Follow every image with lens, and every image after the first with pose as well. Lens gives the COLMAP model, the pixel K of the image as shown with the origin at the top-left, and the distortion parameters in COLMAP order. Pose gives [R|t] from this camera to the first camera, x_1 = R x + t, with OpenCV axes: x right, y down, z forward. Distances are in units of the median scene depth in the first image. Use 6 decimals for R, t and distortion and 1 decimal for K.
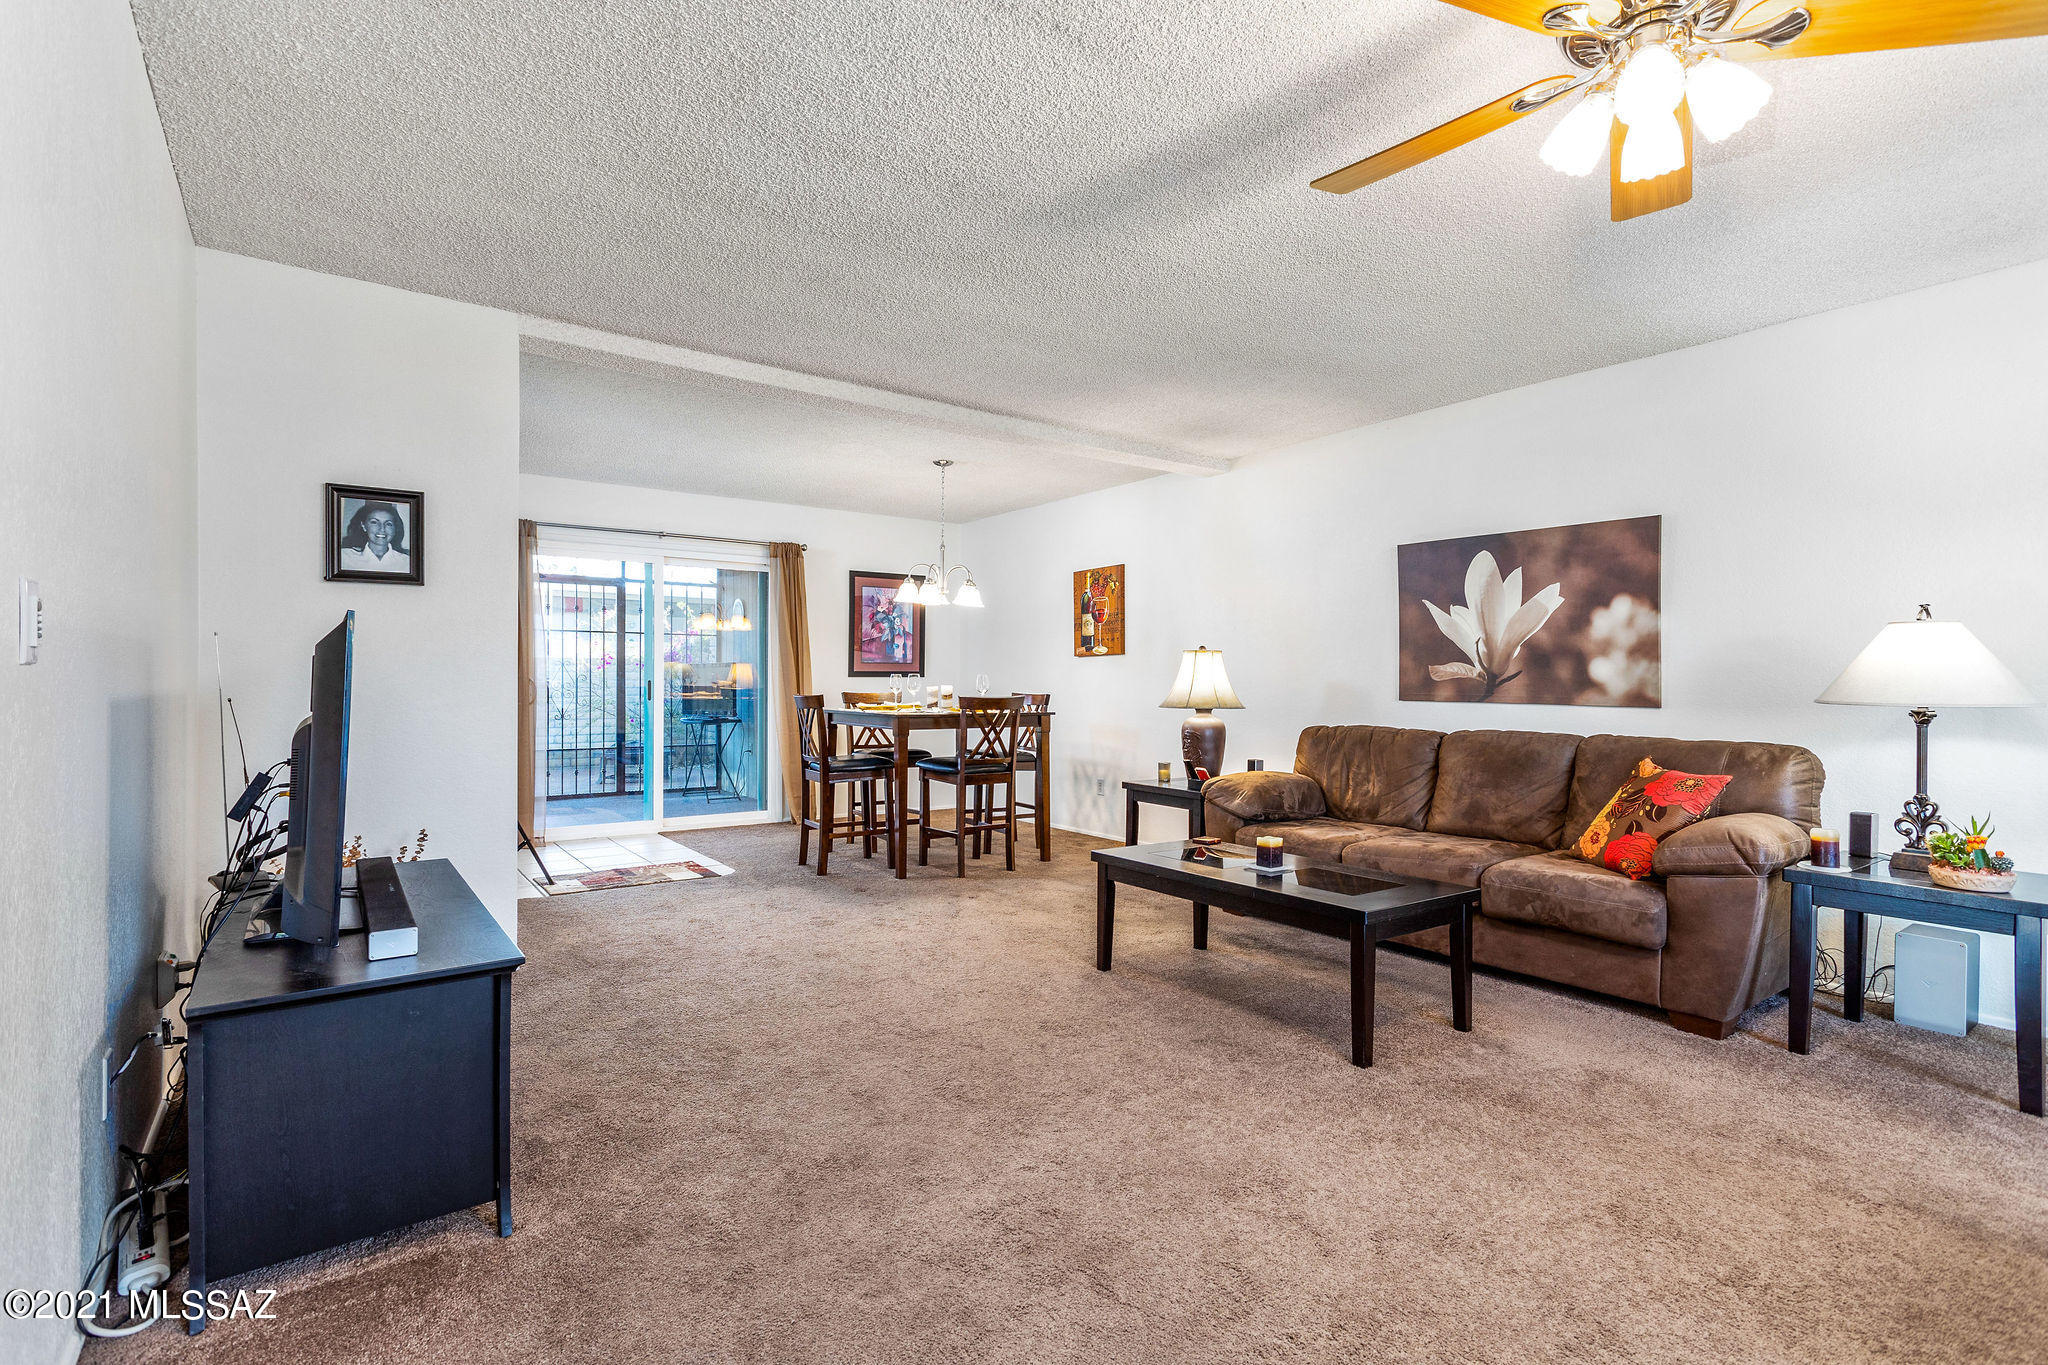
lens RADIAL K [[957.9, 0, 1036.1], [0, 957.9, 682.4], [0, 0, 1]] dist [0.000022, 0.000083]
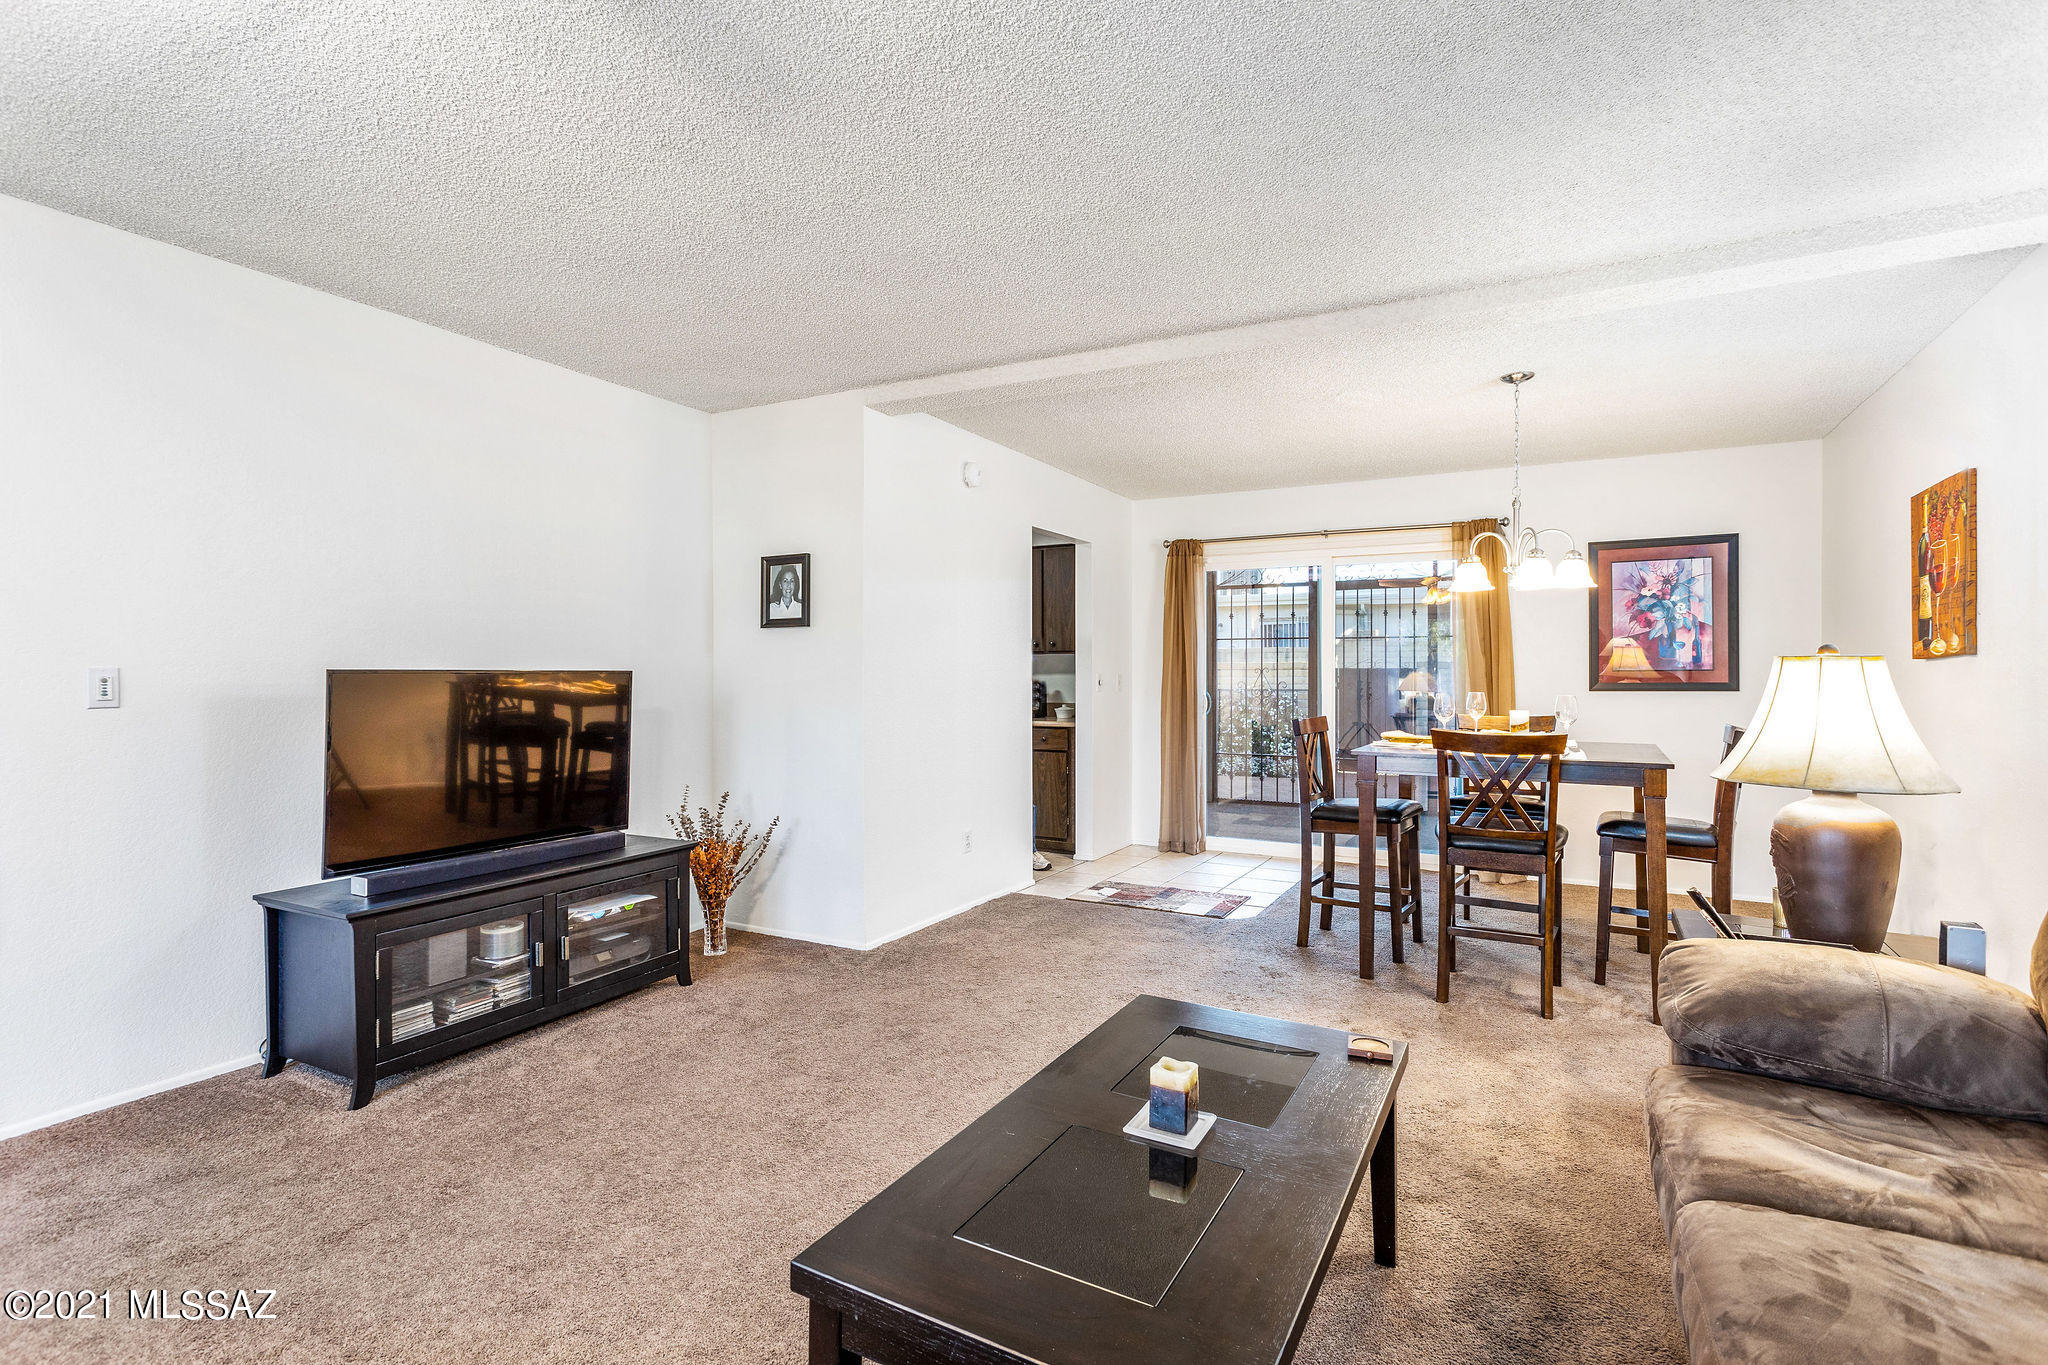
lens RADIAL K [[967.6, 0, 1028.5], [0, 967.6, 667.9], [0, 0, 1]] dist [0.001110, 0.000524]
pose [[0.429696, -0.008539, -0.902933, 0.422694], [-0.001911, 0.999944, -0.010366, -0.021761], [0.902972, 0.006180, 0.429655, 0.465589]]
